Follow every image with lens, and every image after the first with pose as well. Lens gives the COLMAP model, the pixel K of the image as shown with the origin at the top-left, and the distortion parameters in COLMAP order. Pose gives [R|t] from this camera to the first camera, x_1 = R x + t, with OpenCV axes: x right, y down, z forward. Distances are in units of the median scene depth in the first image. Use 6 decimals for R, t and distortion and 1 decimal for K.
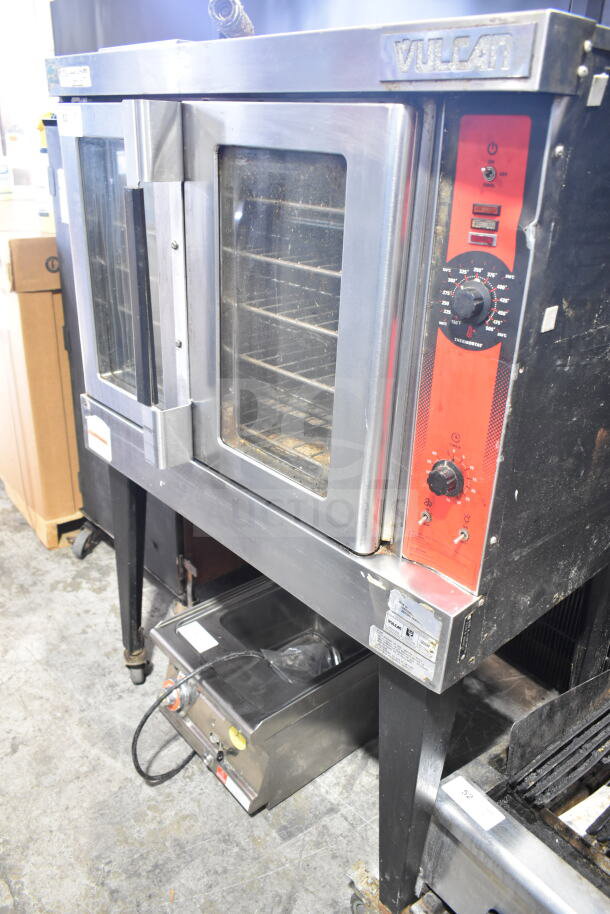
lens RADIAL K [[717.2, 0, 305.0], [0, 717.2, 457.0], [0, 0, 1]] dist [-0.006090, 0.001445]
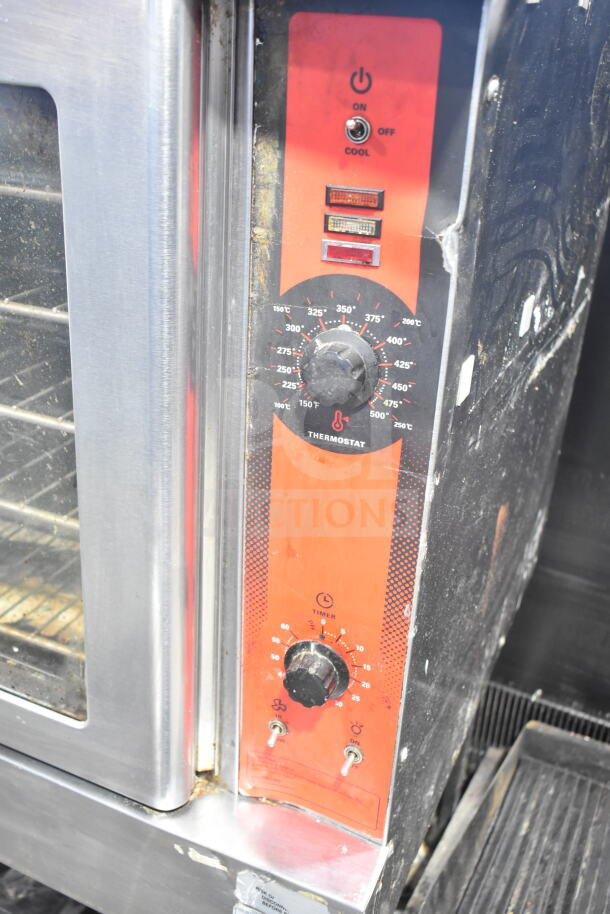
lens RADIAL K [[908.1, 0, 305.0], [0, 908.1, 457.0], [0, 0, 1]] dist [-0.016178, 0.008018]
pose [[0.916996, -0.155640, 0.367280, -0.047599], [0.142747, 0.987803, 0.062196, -0.198745], [-0.372480, -0.004605, 0.928029, 0.389932]]
